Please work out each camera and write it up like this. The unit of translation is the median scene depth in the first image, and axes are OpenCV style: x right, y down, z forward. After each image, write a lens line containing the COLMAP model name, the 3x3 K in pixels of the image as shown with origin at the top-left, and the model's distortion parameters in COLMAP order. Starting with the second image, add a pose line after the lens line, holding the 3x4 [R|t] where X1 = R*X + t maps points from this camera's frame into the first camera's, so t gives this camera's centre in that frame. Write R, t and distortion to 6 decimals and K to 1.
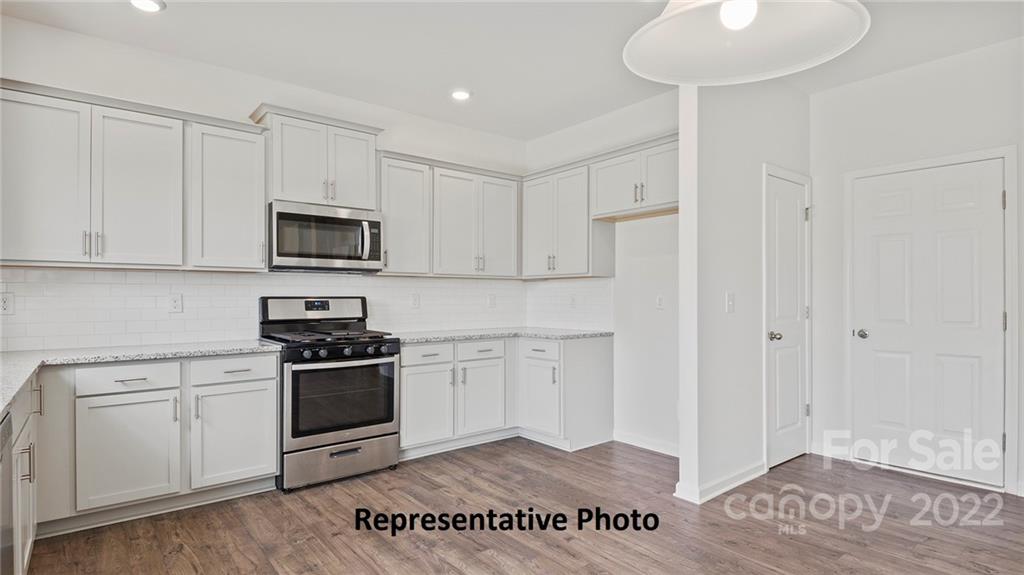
lens RADIAL K [[519.7, 0, 510.0], [0, 519.7, 293.3], [0, 0, 1]] dist [0.044767, -0.042362]
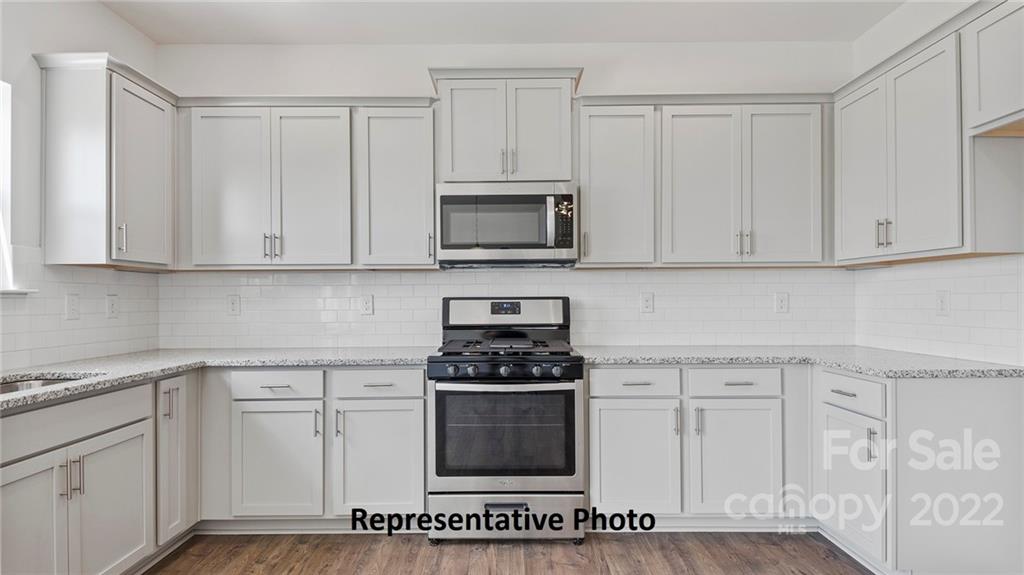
lens RADIAL K [[519.7, 0, 510.0], [0, 519.7, 293.3], [0, 0, 1]] dist [0.044767, -0.042362]
pose [[0.779539, -0.008640, -0.626294, 0.142235], [0.009656, 0.999952, -0.001776, 0.002099], [0.626279, -0.004664, 0.779585, 0.382988]]
